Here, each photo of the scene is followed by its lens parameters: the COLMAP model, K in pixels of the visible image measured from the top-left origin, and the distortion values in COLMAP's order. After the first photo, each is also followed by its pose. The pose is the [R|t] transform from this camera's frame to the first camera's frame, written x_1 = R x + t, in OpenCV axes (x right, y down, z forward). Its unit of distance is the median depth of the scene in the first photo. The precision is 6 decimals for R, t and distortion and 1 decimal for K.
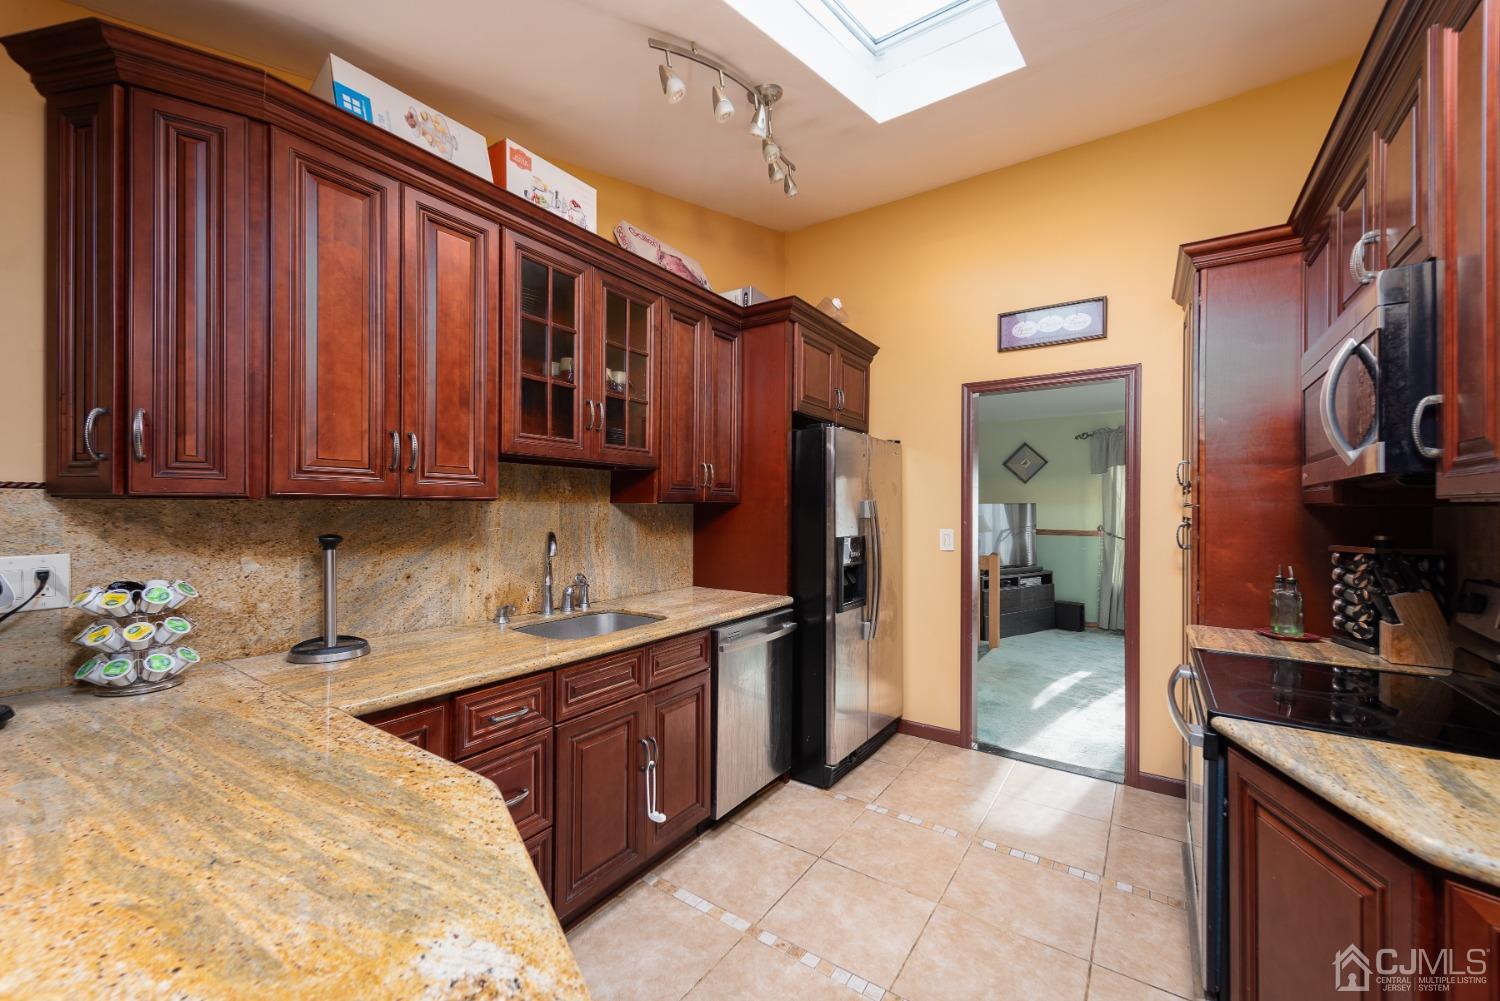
lens RADIAL K [[589.0, 0, 750.0], [0, 589.0, 500.5], [0, 0, 1]] dist [0.009826, -0.000064]
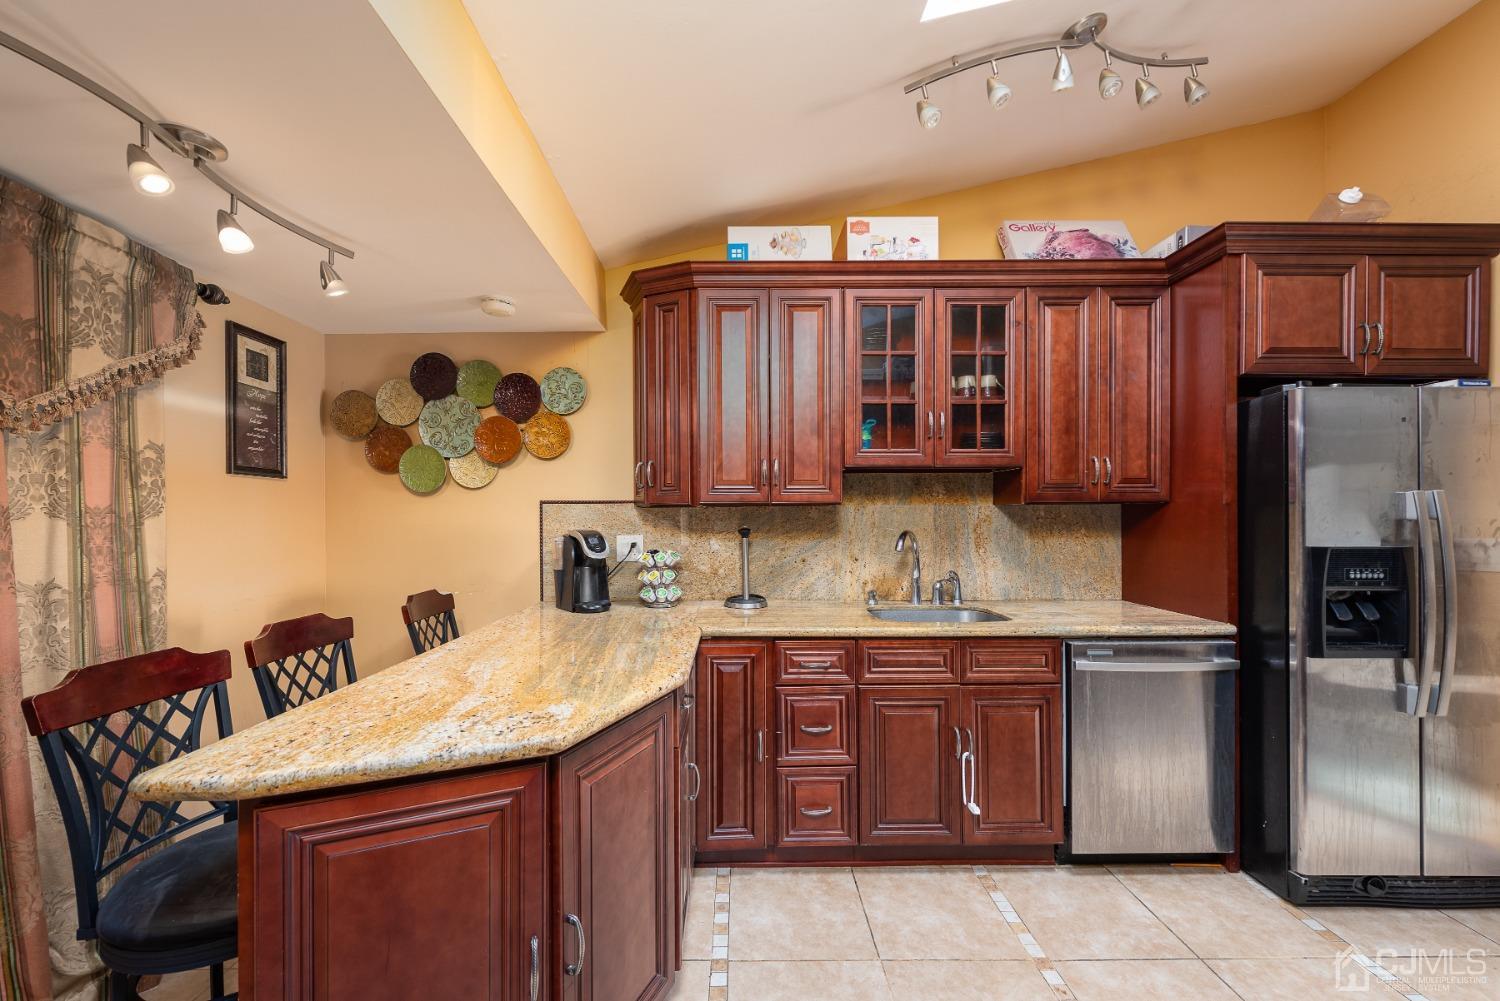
lens RADIAL K [[600.0, 0, 750.7], [0, 600.0, 509.6], [0, 0, 1]] dist [0.010799, -0.000304]
pose [[0.574885, -0.017697, -0.818043, 0.445495], [0.018037, 0.999797, -0.008953, 0.016981], [0.818035, -0.009608, 0.575088, 0.077218]]
